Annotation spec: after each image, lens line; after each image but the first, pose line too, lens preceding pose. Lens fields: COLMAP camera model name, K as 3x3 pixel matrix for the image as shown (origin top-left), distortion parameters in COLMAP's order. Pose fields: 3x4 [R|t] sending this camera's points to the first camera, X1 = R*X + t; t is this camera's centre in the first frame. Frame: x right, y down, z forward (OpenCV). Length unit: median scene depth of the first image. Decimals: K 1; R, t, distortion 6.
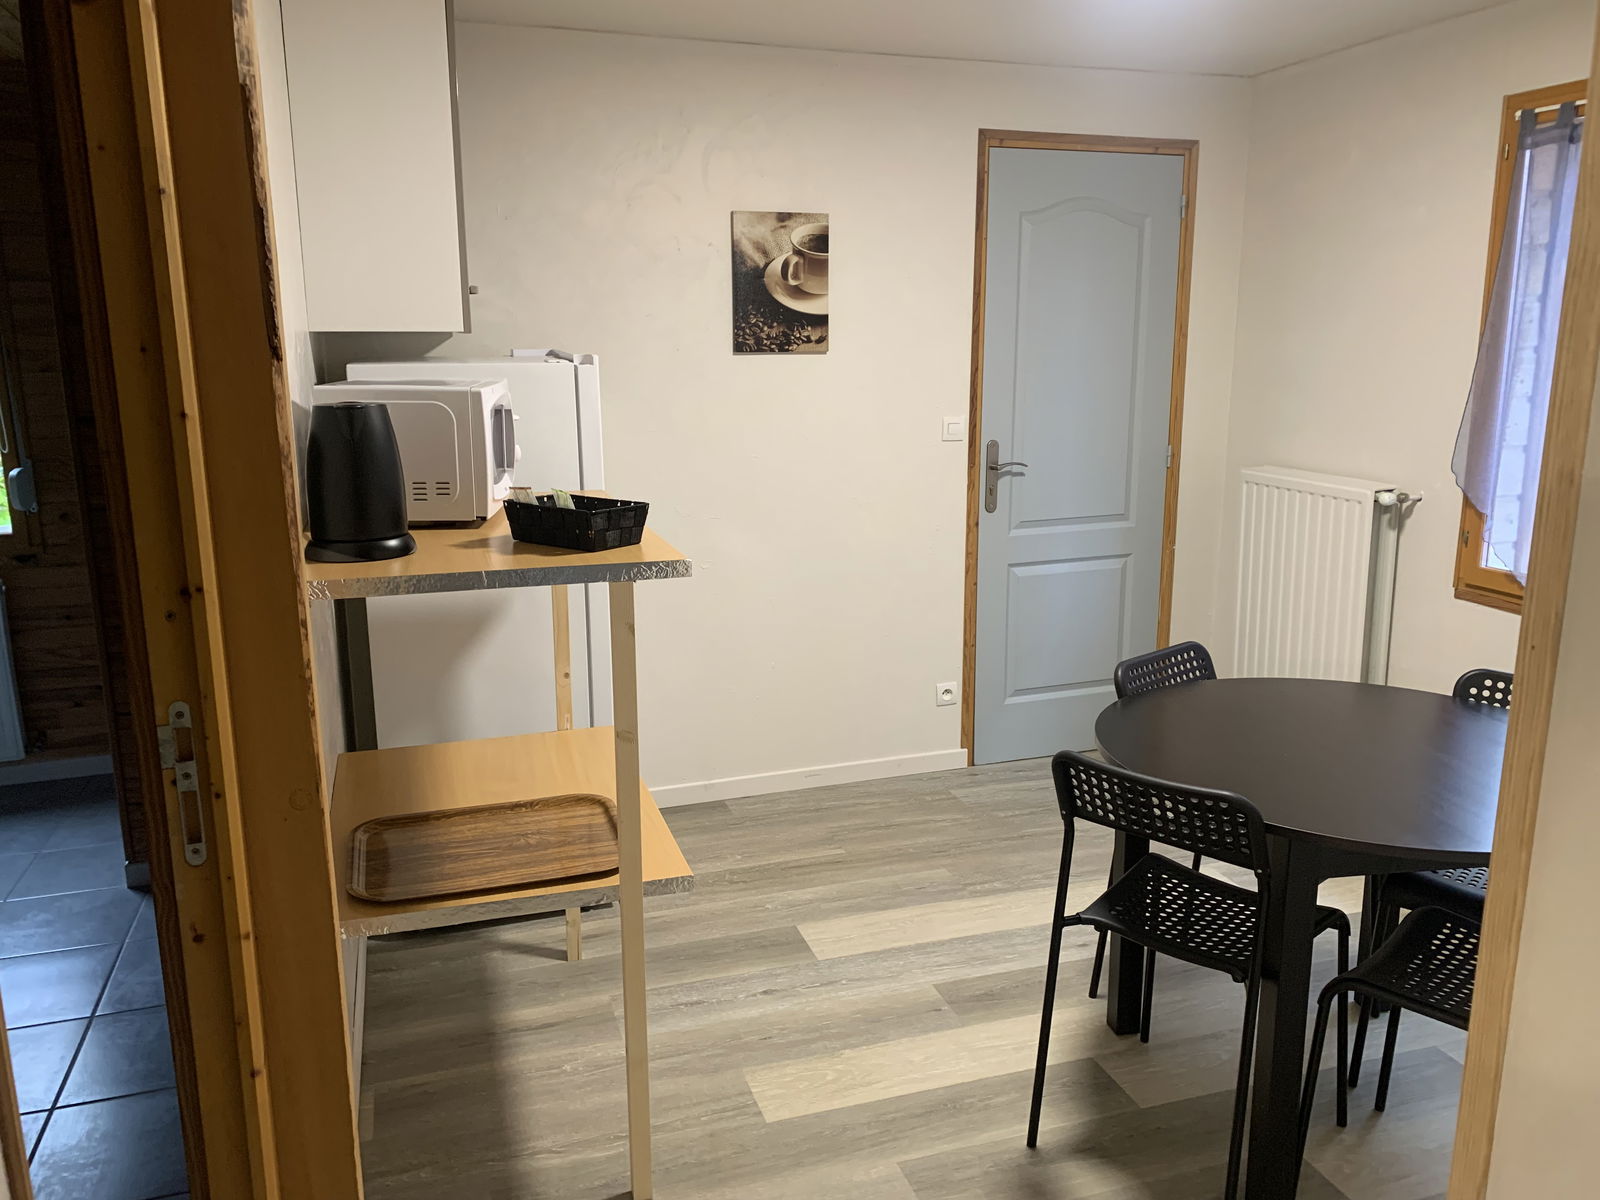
lens RADIAL K [[1239.5, 0, 803.4], [0, 1239.5, 585.6], [0, 0, 1]] dist [0.028651, -0.034234]
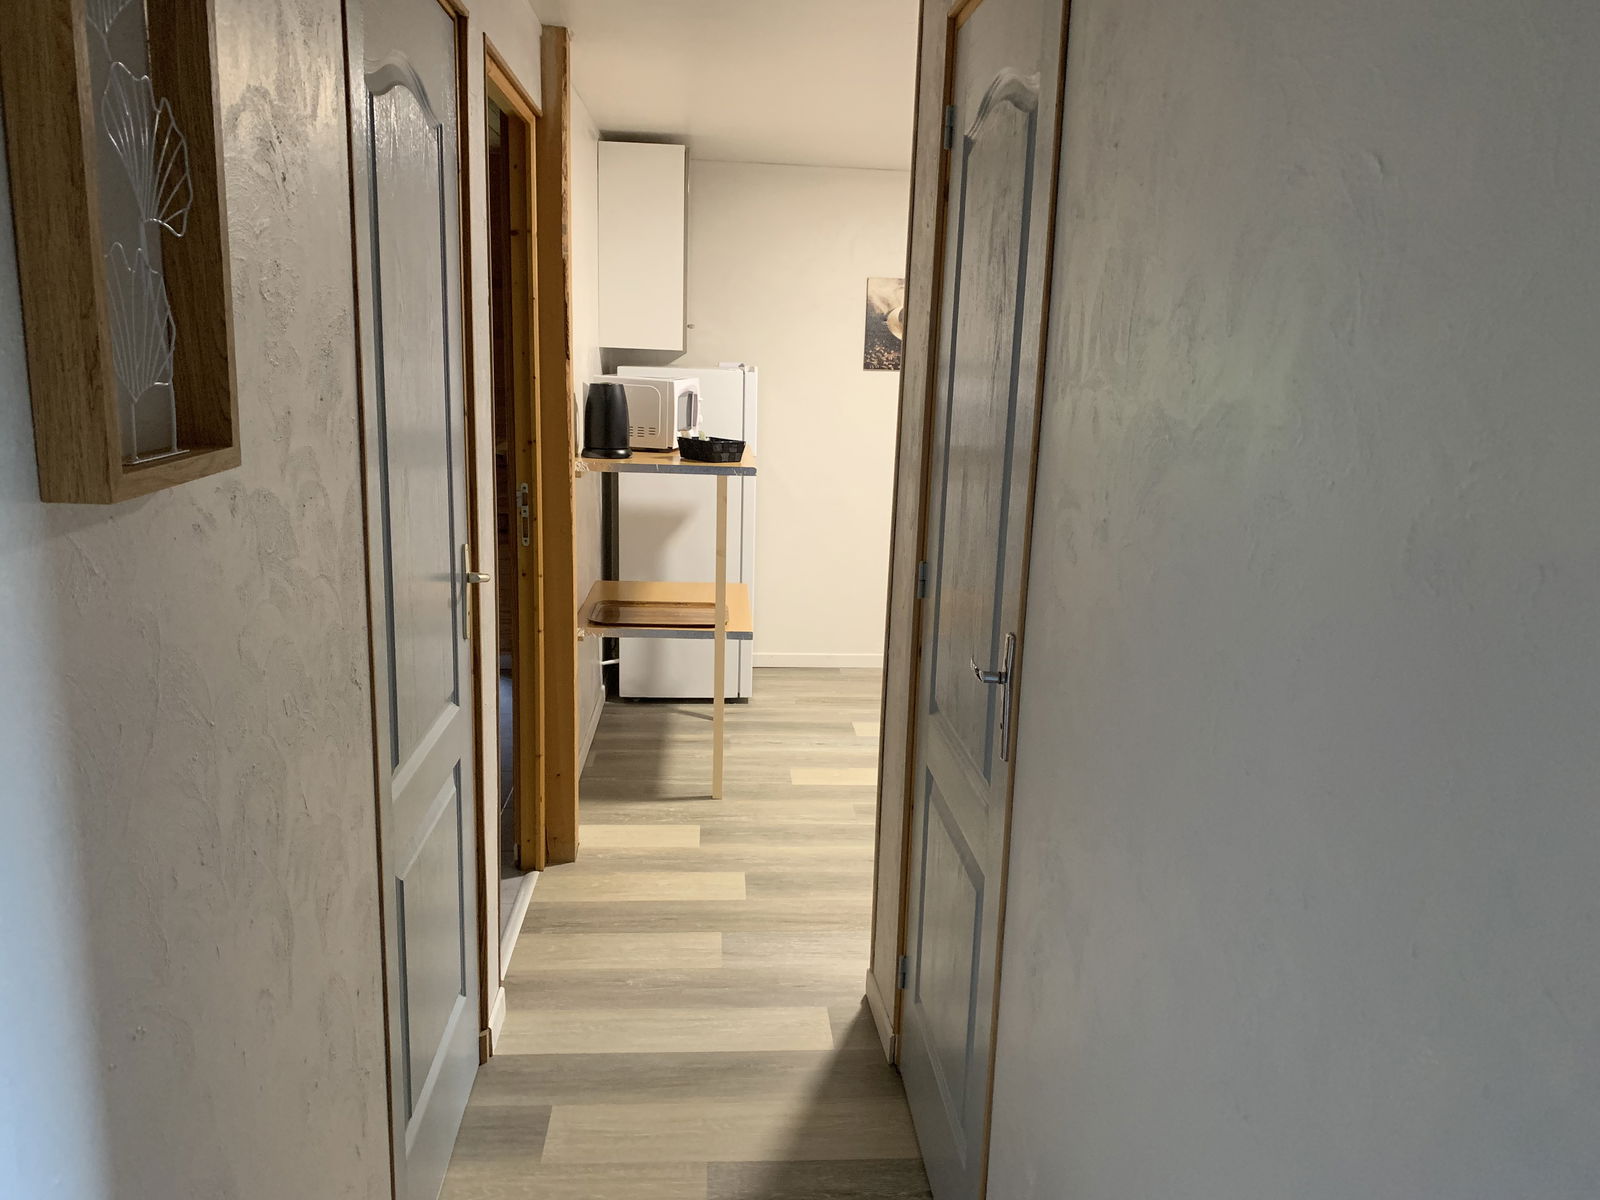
lens RADIAL K [[1239.5, 0, 806.5], [0, 1239.5, 610.2], [0, 0, 1]] dist [0.028651, -0.034234]
pose [[0.970620, 0.082023, -0.226204, 0.248139], [-0.081421, 0.996607, 0.012005, 0.096370], [0.226421, 0.006765, 0.974006, -0.507759]]
